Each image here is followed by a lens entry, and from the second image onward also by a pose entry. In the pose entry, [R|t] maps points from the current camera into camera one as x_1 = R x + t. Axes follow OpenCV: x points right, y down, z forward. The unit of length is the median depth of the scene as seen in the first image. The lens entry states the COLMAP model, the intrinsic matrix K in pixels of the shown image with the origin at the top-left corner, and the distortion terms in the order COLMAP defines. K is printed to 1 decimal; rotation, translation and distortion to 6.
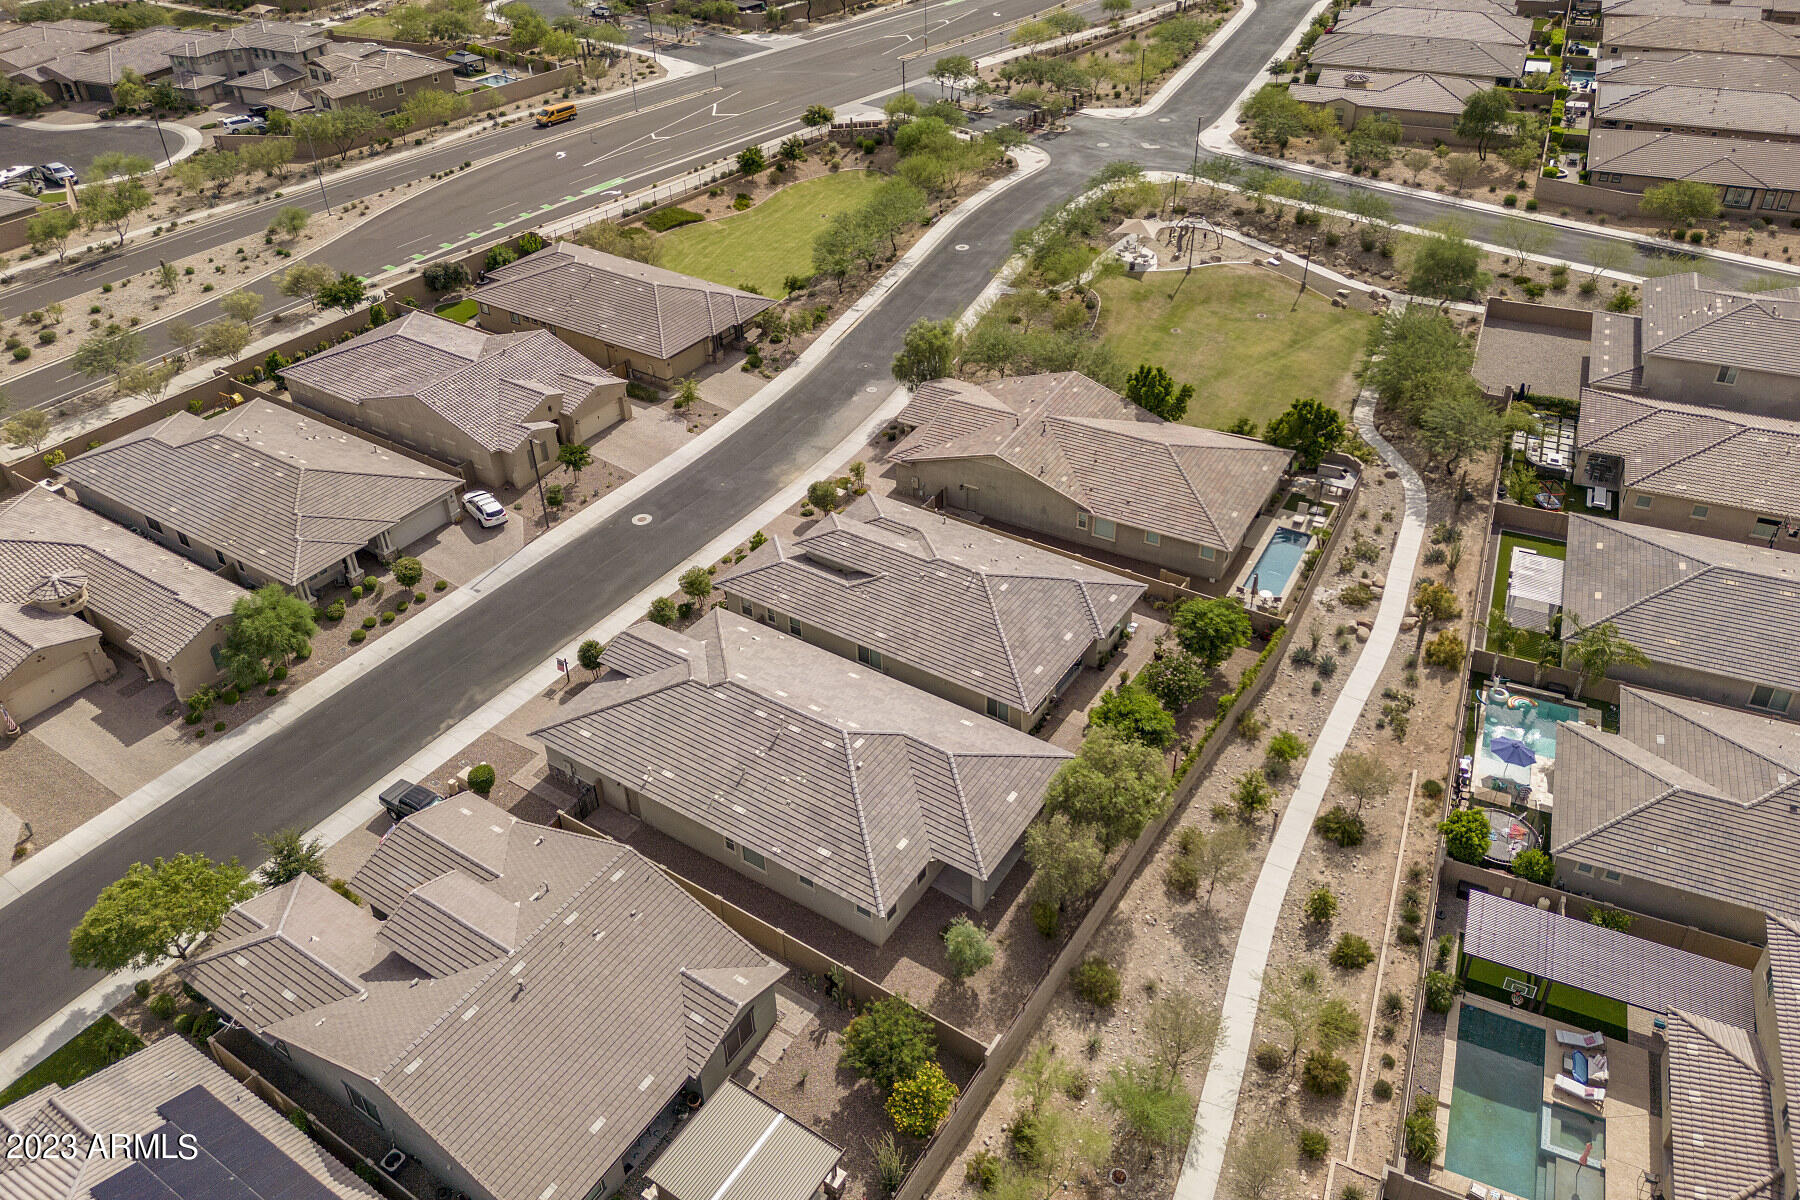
lens RADIAL K [[1312.9, 0, 904.8], [0, 1312.9, 598.2], [0, 0, 1]] dist [0.078161, -0.055671]
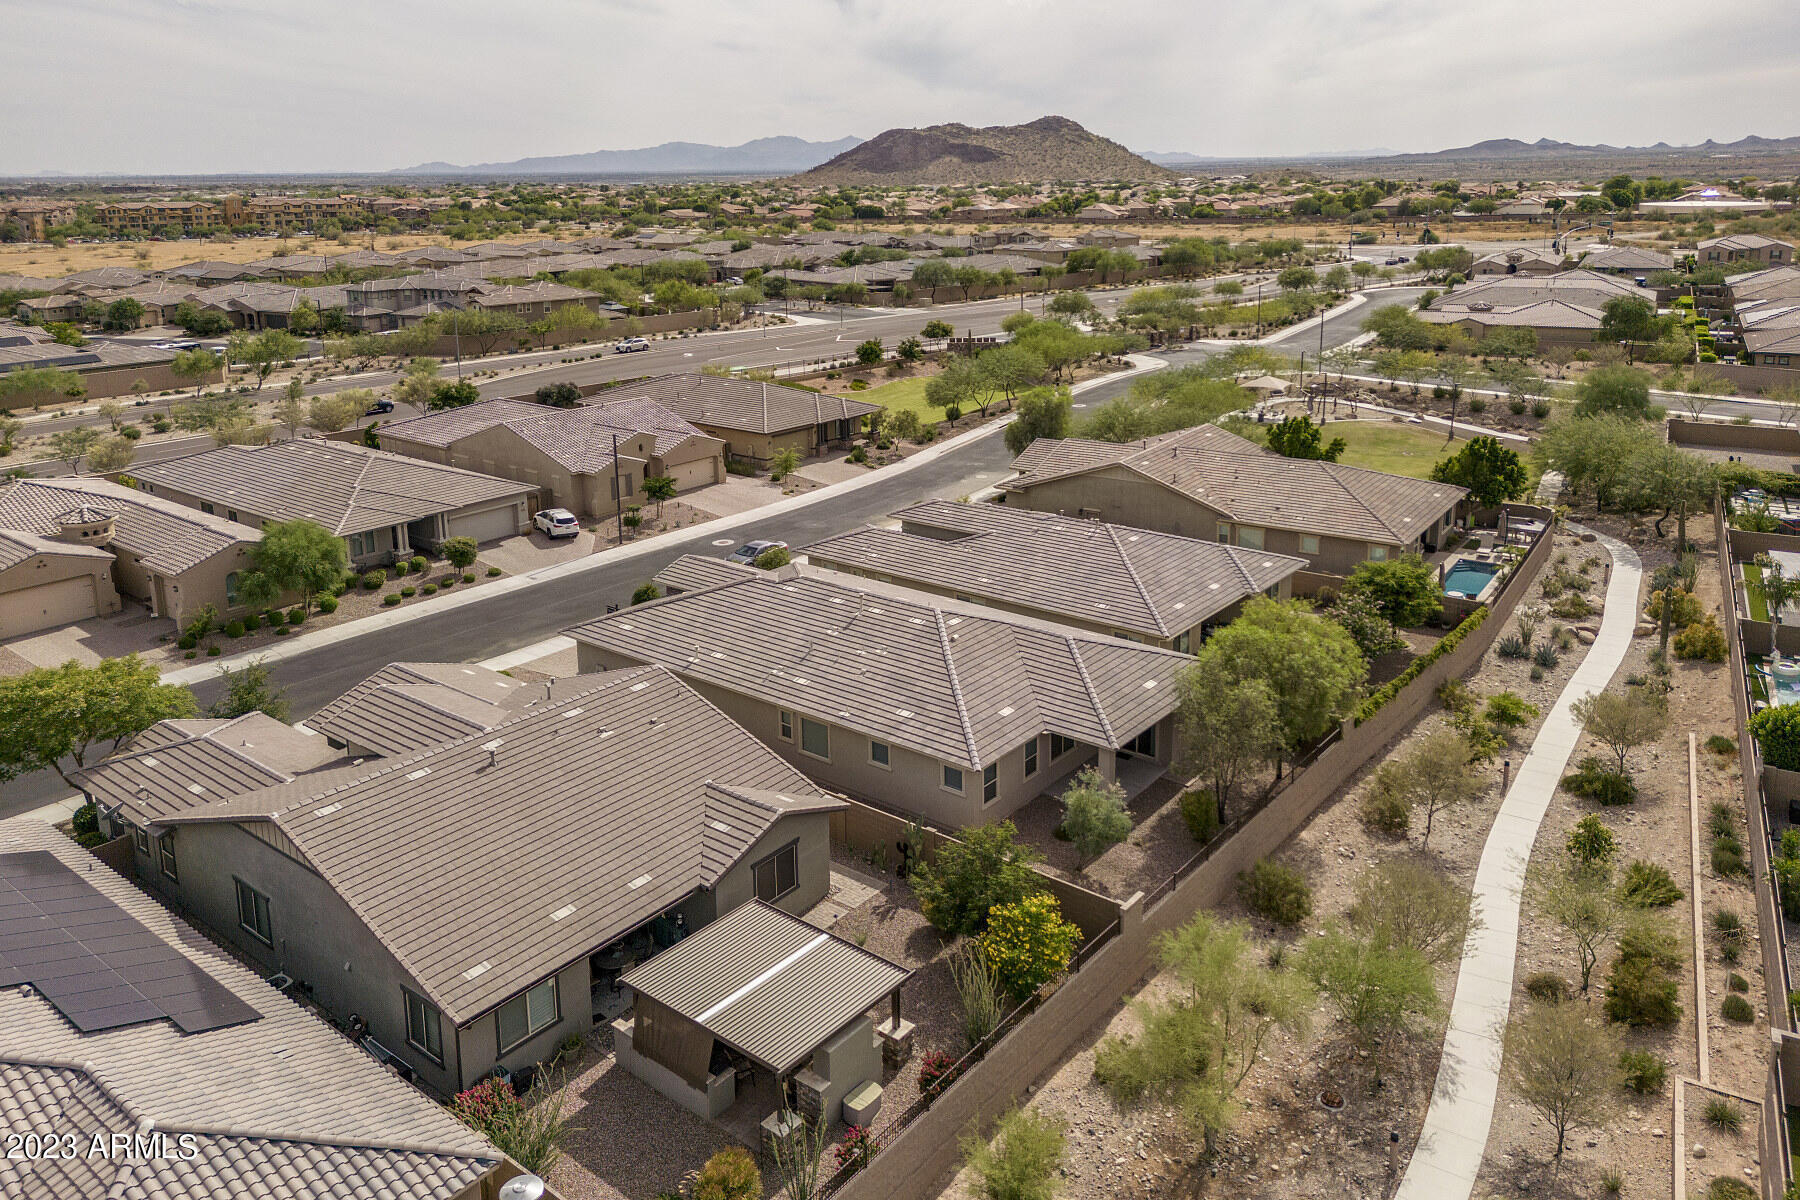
lens RADIAL K [[1312.9, 0, 894.7], [0, 1312.9, 594.4], [0, 0, 1]] dist [0.078161, -0.055671]
pose [[0.995398, 0.025063, -0.092491, 0.001742], [-0.056498, 0.933085, -0.355191, 0.350004], [0.077400, 0.358782, 0.930207, 0.225035]]
